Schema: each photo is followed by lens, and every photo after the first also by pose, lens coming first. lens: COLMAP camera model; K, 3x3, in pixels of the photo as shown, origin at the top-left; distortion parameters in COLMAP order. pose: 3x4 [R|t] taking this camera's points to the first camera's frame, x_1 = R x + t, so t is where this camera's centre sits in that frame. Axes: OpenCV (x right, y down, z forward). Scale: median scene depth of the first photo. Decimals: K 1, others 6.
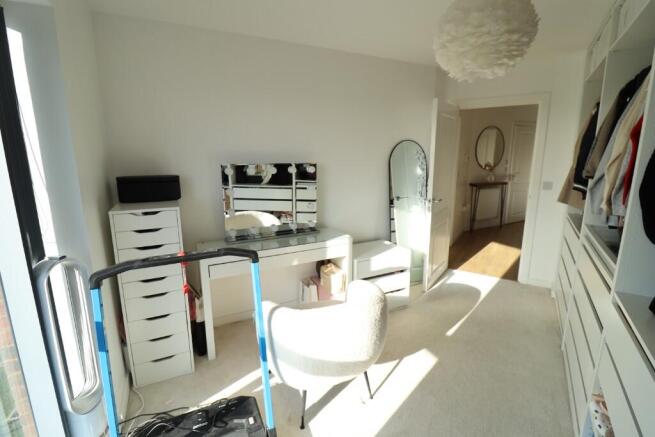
lens RADIAL K [[302.5, 0, 327.7], [0, 302.5, 213.1], [0, 0, 1]] dist [-0.003267, -0.011085]
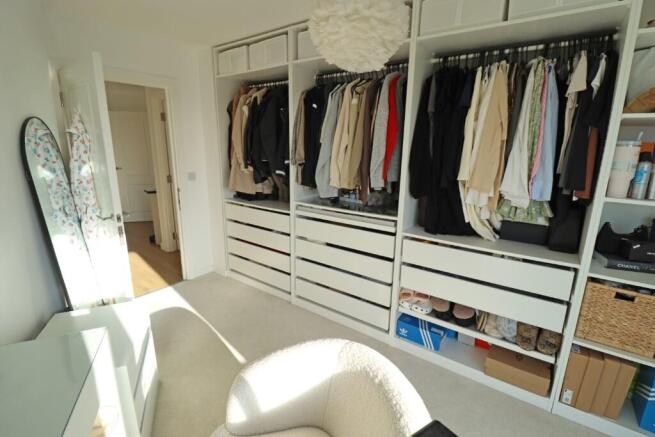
lens RADIAL K [[302.5, 0, 327.7], [0, 302.5, 213.1], [0, 0, 1]] dist [-0.003267, -0.011085]
pose [[0.032641, -0.219653, 0.975032, -0.253989], [0.179510, 0.960976, 0.210477, -0.100873], [-0.983214, 0.168158, 0.070797, 0.500982]]
